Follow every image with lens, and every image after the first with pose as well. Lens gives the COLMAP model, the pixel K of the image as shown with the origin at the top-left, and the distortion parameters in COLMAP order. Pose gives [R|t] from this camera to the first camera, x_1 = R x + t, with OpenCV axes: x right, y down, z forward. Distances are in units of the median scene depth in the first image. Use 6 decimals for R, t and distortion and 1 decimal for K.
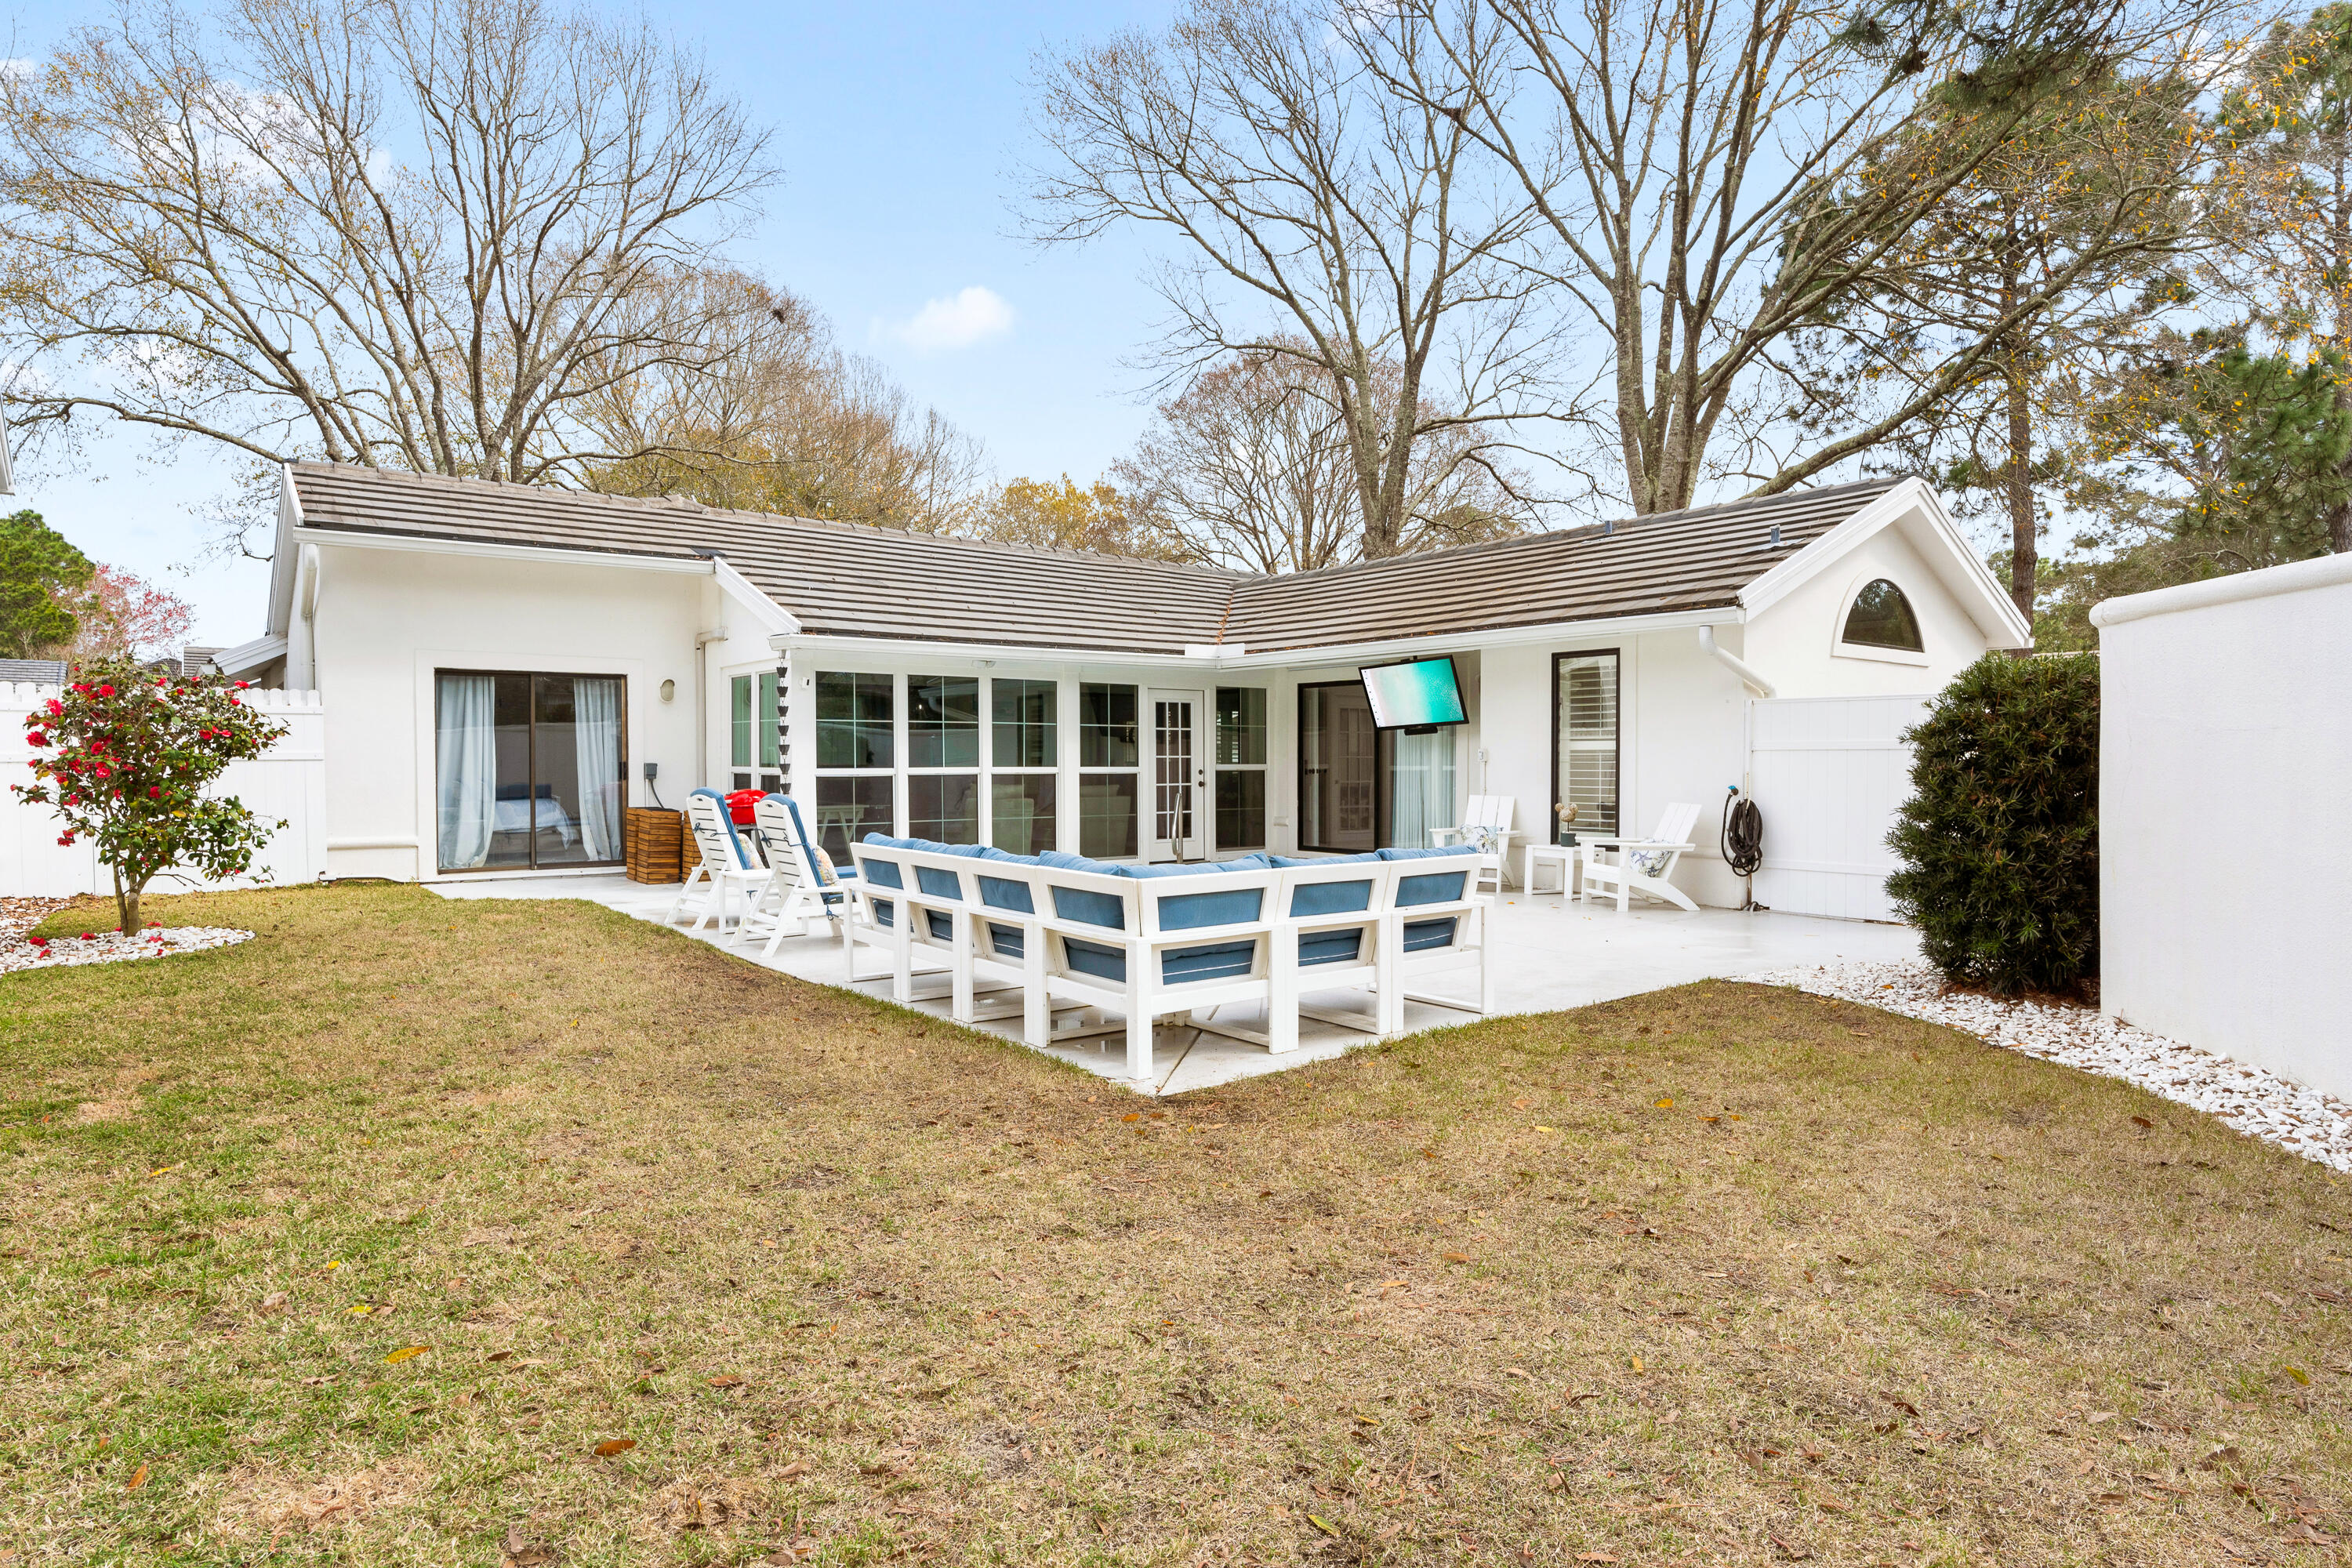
lens RADIAL K [[1248.9, 0, 1176.0], [0, 1248.9, 784.0], [0, 0, 1]] dist [-0.016230, 0.000346]
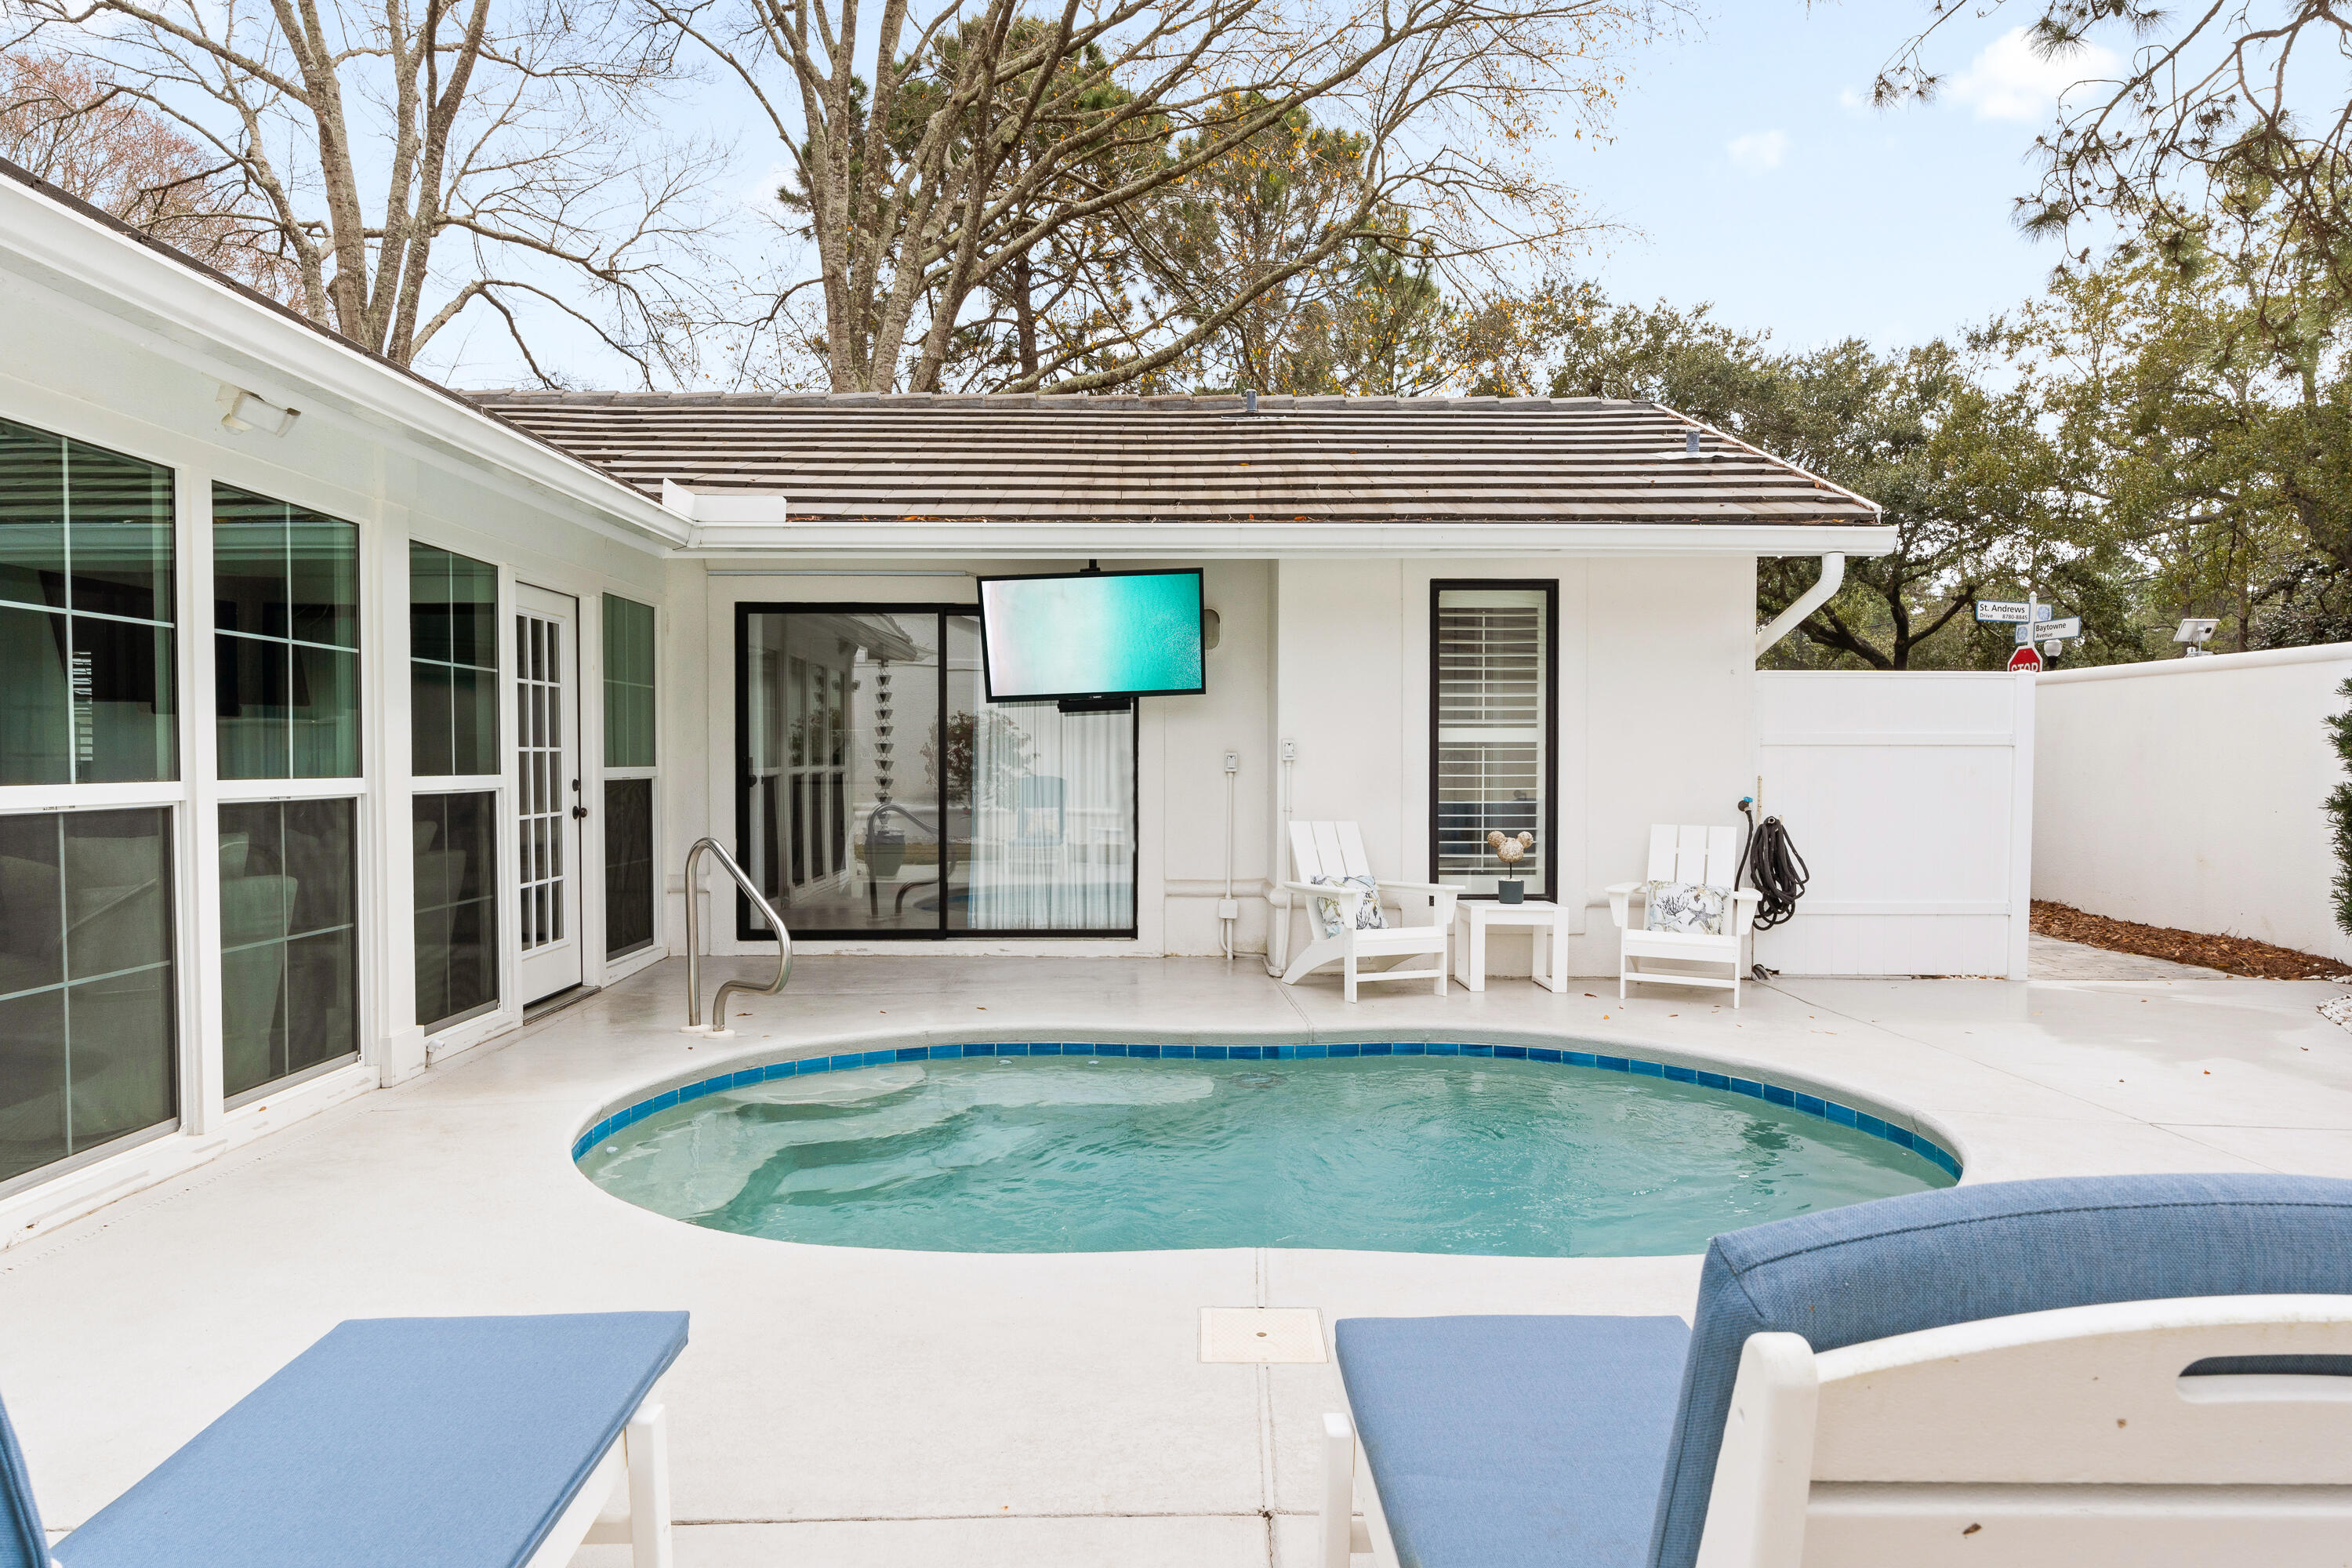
lens RADIAL K [[1449.4, 0, 1167.0], [0, 1449.4, 736.4], [0, 0, 1]] dist [-0.000088, 0.002228]
pose [[0.618947, 0.012673, 0.785331, -0.277555], [0.017271, 0.999408, -0.029739, -0.009577], [-0.785243, 0.031970, 0.618362, 0.581301]]
